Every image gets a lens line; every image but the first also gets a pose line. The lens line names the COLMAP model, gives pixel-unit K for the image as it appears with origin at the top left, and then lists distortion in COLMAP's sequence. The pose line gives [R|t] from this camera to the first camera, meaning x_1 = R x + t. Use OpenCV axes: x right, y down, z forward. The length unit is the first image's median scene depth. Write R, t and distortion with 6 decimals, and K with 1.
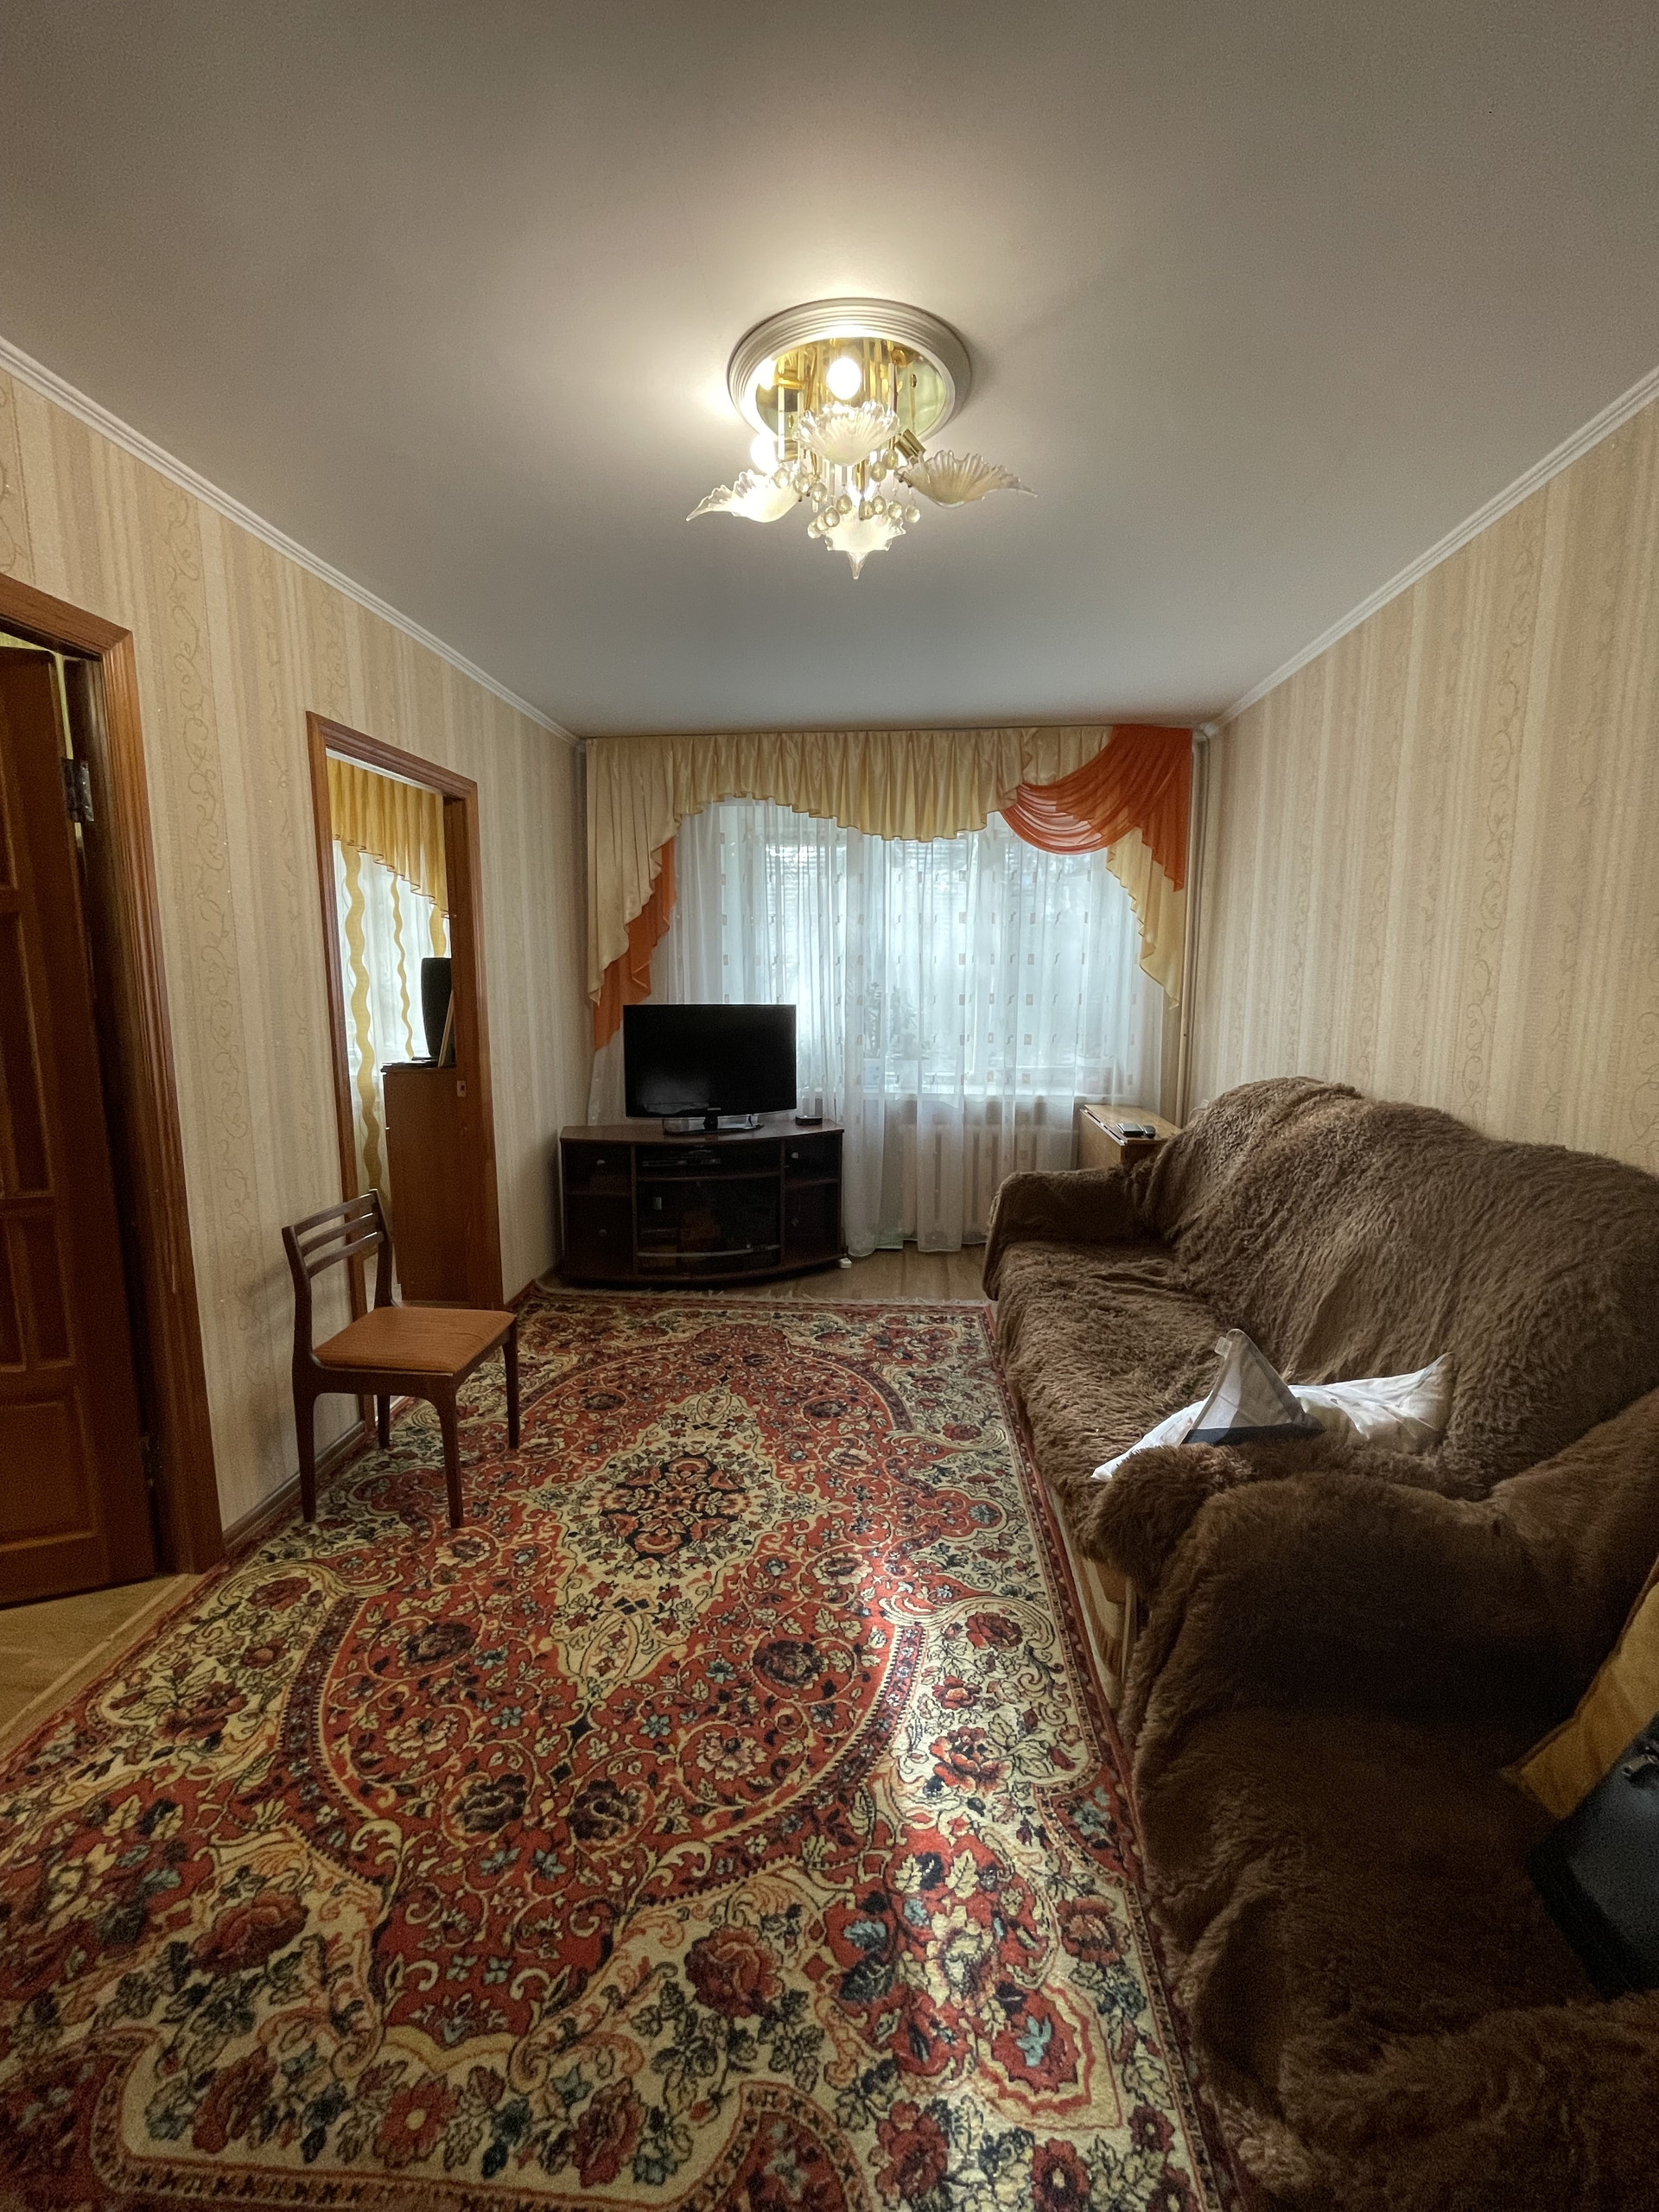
lens RADIAL K [[897.0, 0, 831.4], [0, 897.0, 1104.3], [0, 0, 1]] dist [-0.003044, -0.000430]
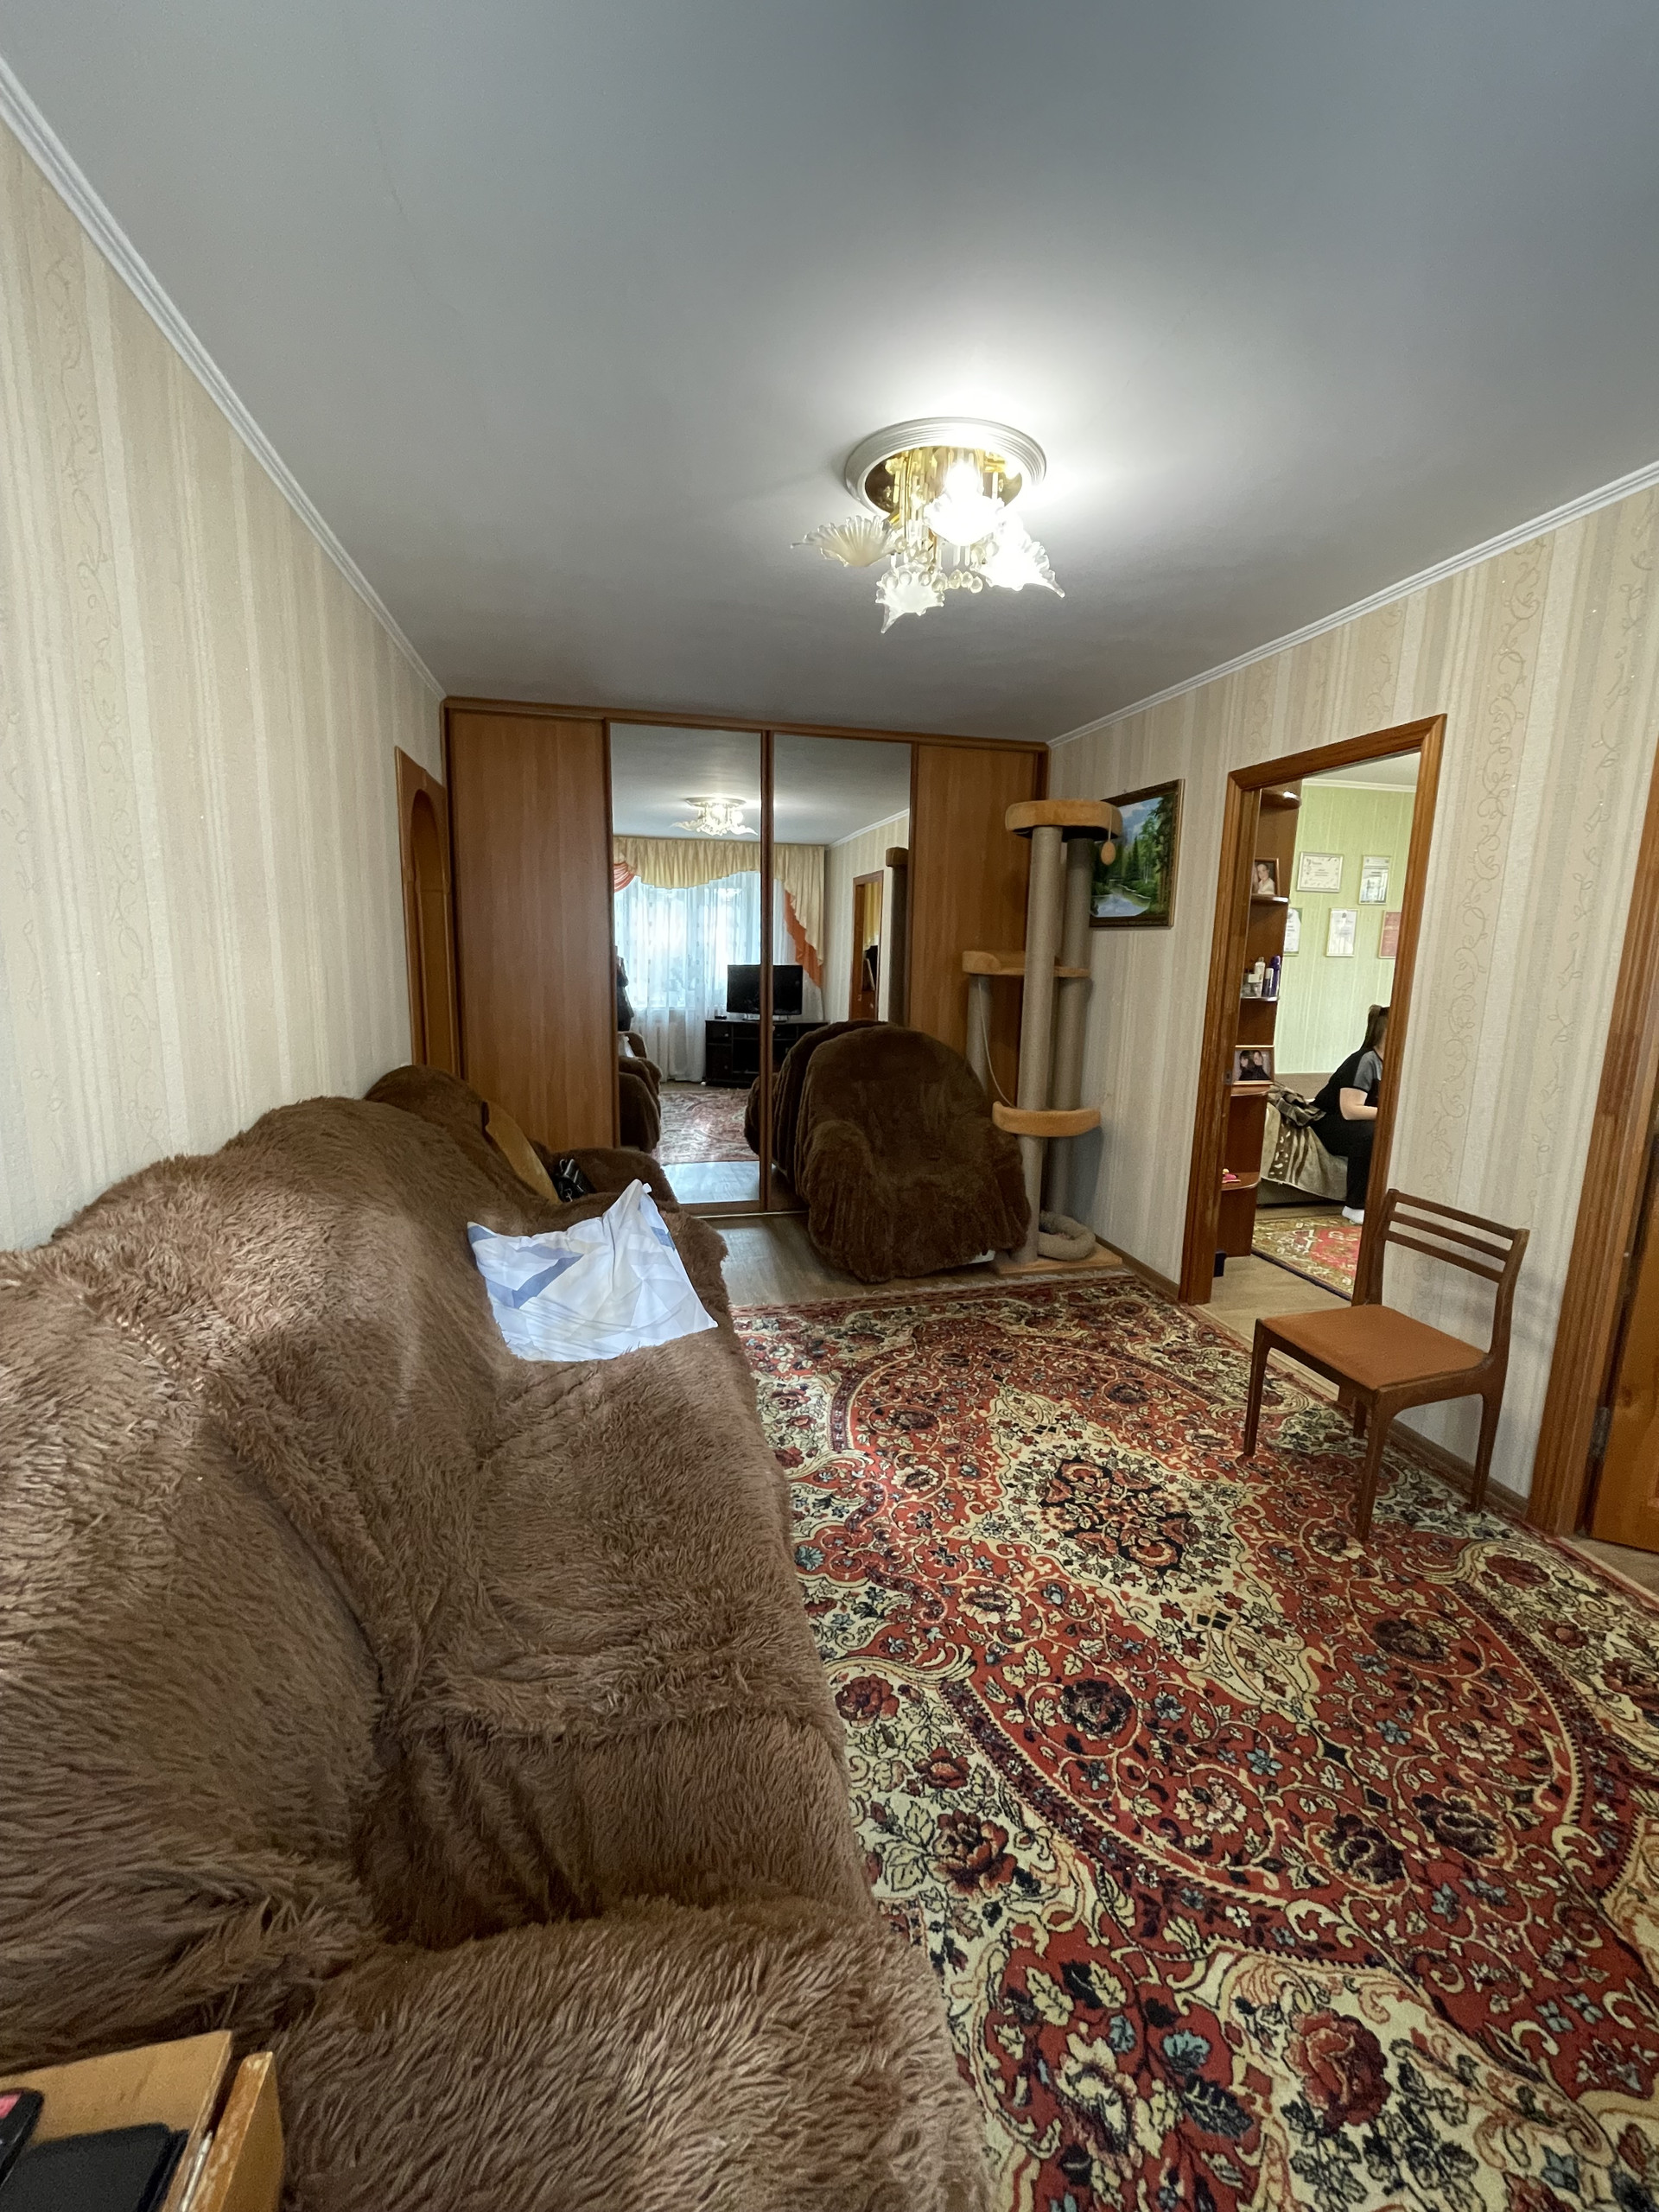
lens RADIAL K [[897.0, 0, 831.4], [0, 897.0, 1104.3], [0, 0, 1]] dist [-0.003044, -0.000430]
pose [[-0.952641, 0.030822, -0.302532, 0.443850], [-0.066194, 0.949978, 0.305223, -0.279885], [0.296807, 0.310793, -0.902947, 1.837876]]
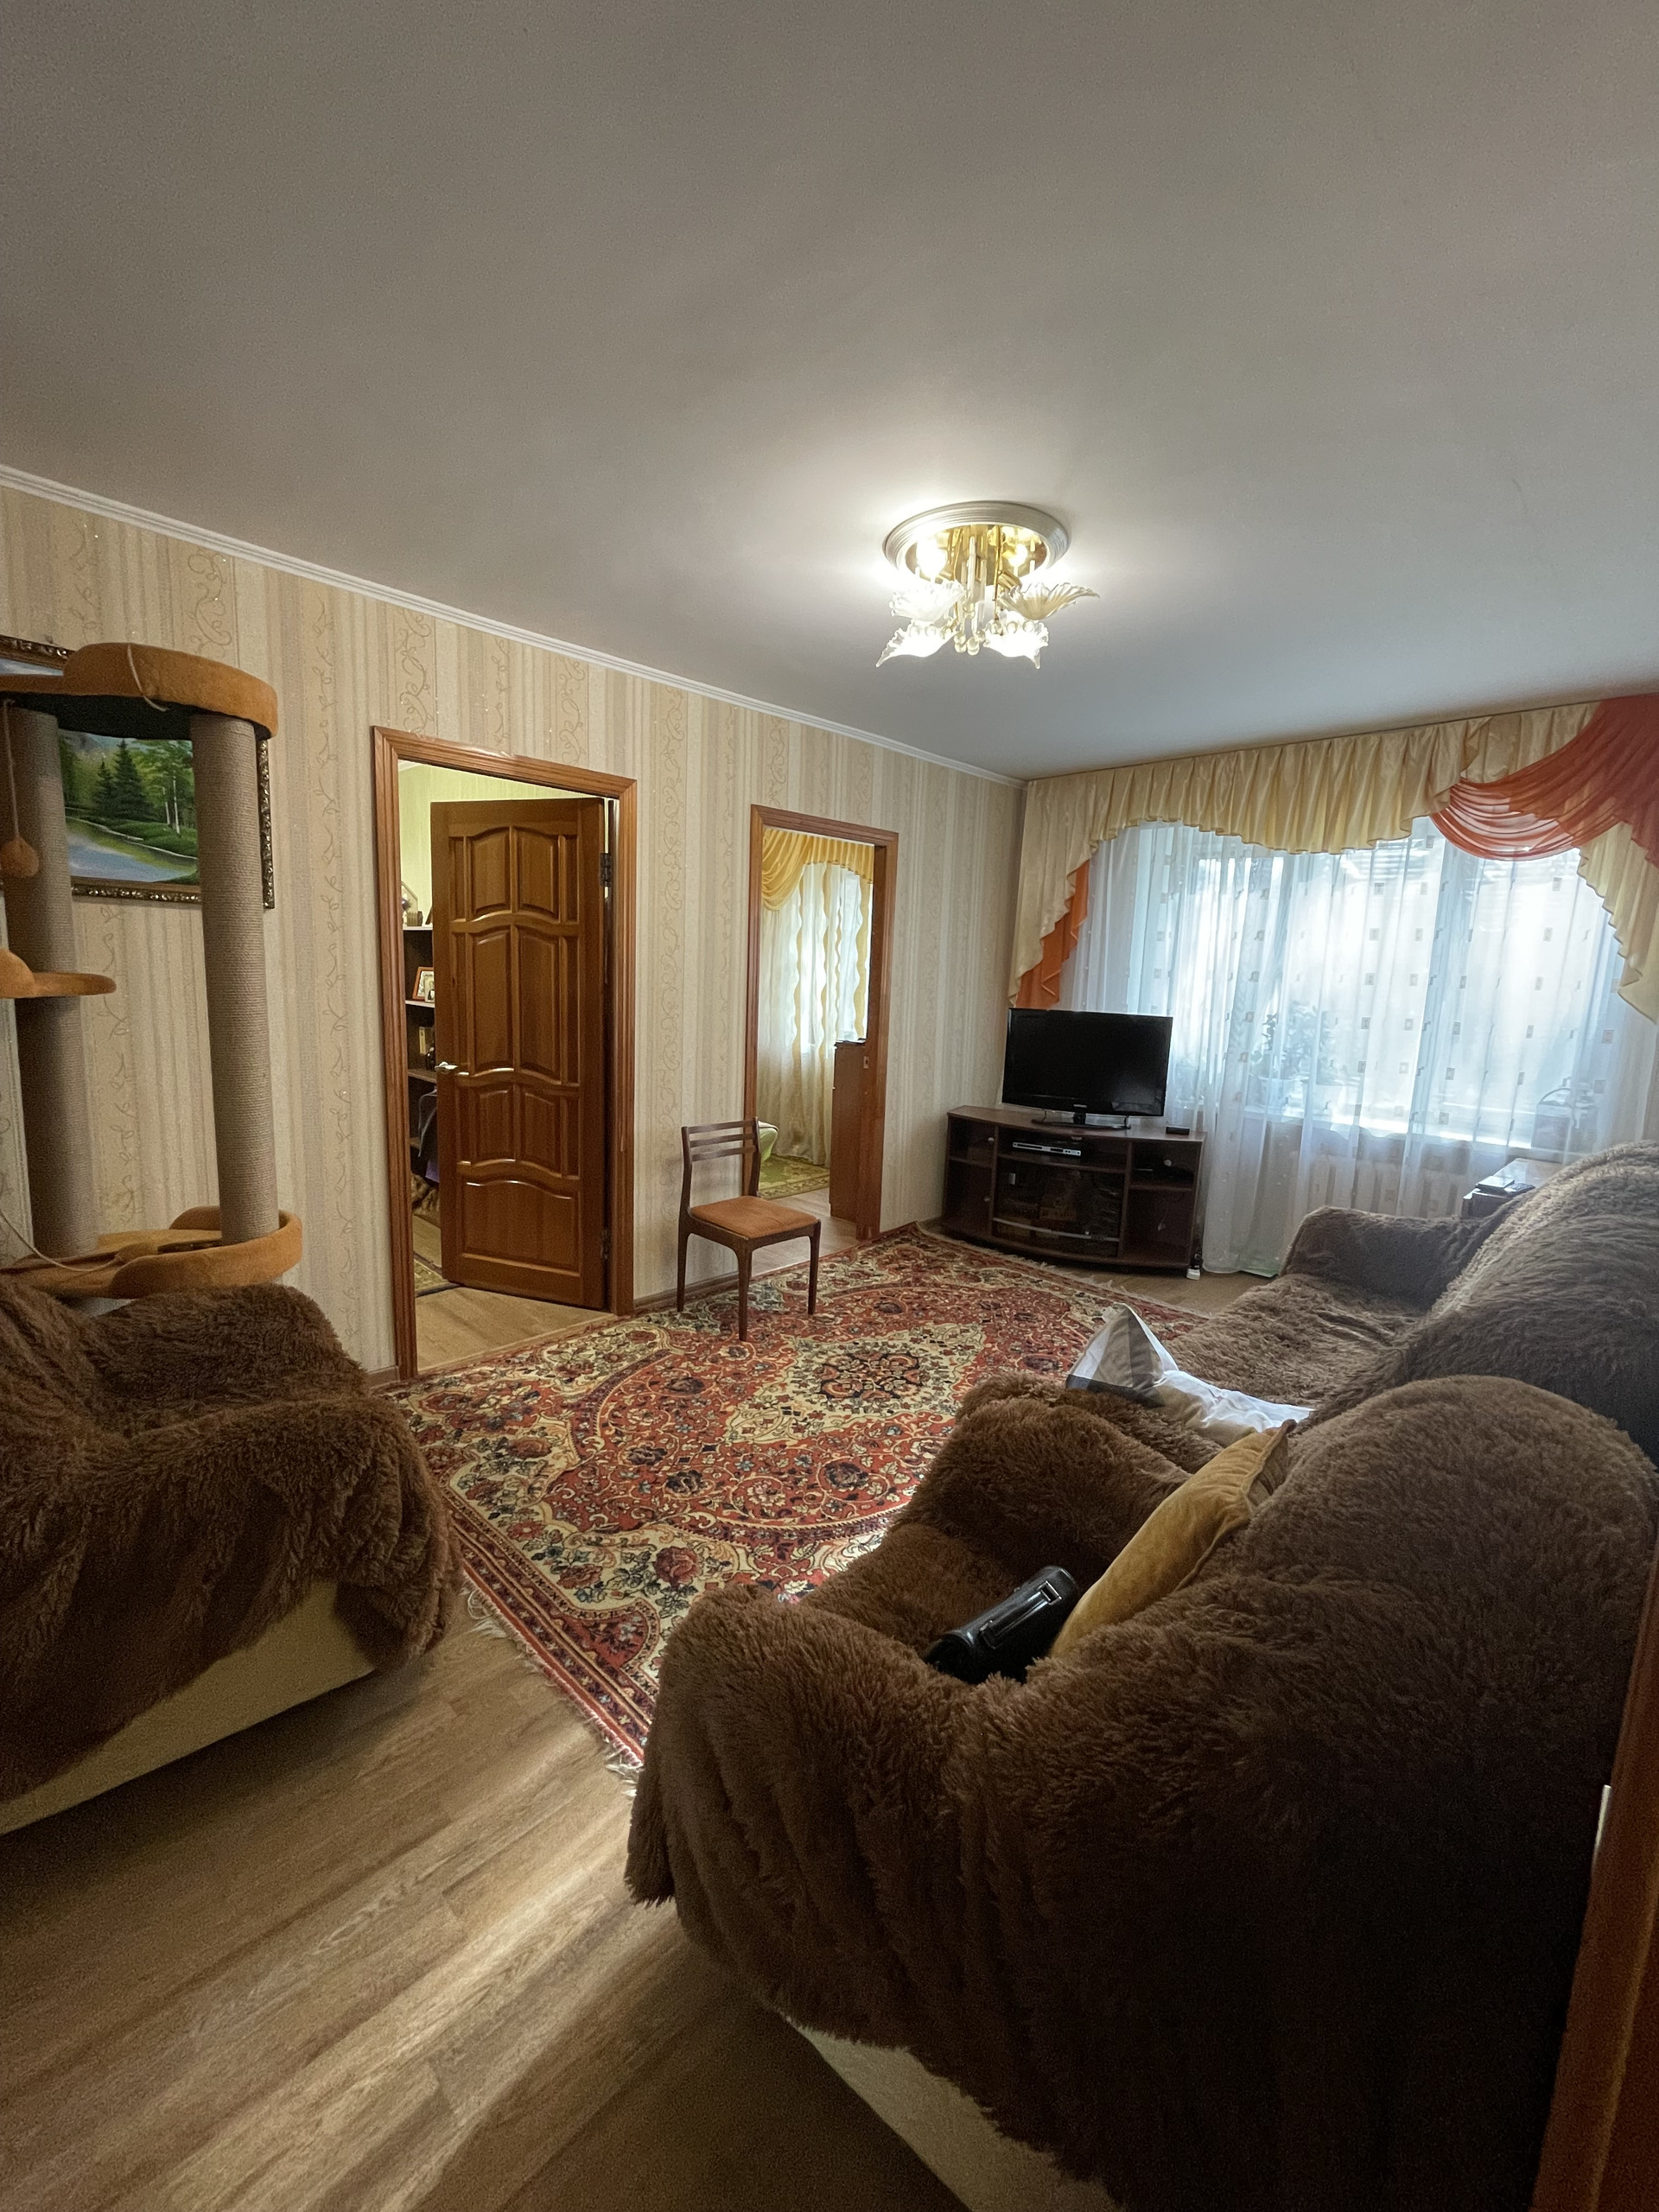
lens RADIAL K [[897.0, 0, 831.4], [0, 897.0, 1104.3], [0, 0, 1]] dist [-0.003044, -0.000430]
pose [[0.768693, 0.121854, -0.627904, 0.634317], [-0.126240, 0.991278, 0.037826, 0.000538], [0.627036, 0.050191, 0.777371, -0.107893]]
